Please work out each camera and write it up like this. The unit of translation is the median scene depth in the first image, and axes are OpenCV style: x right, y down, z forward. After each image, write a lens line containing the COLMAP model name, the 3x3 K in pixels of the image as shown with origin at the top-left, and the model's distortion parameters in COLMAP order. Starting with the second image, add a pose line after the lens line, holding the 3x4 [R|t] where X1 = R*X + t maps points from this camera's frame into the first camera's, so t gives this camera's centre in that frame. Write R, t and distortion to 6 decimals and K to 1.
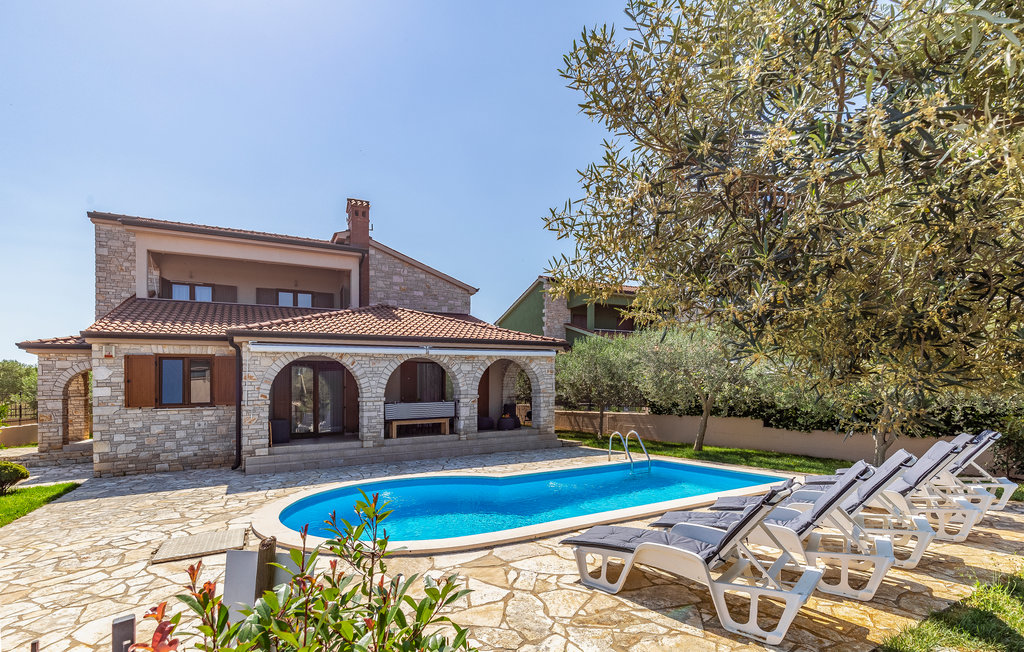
lens RADIAL K [[453.2, 0, 472.9], [0, 453.2, 410.2], [0, 0, 1]] dist [0.004857, -0.000479]
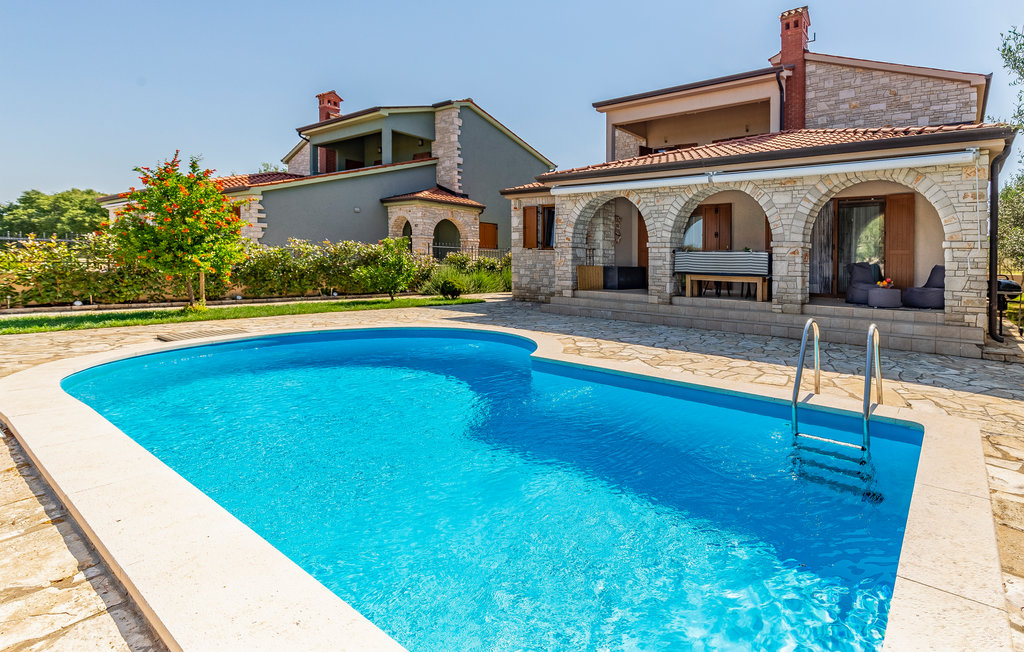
lens RADIAL K [[453.2, 0, 623.6], [0, 453.2, 259.6], [0, 0, 1]] dist [0.004857, -0.000479]
pose [[0.553250, 0.037880, -0.832153, 0.408384], [-0.068313, 0.997664, -0.000003, 0.006449], [0.830209, 0.056849, 0.554545, 0.483759]]
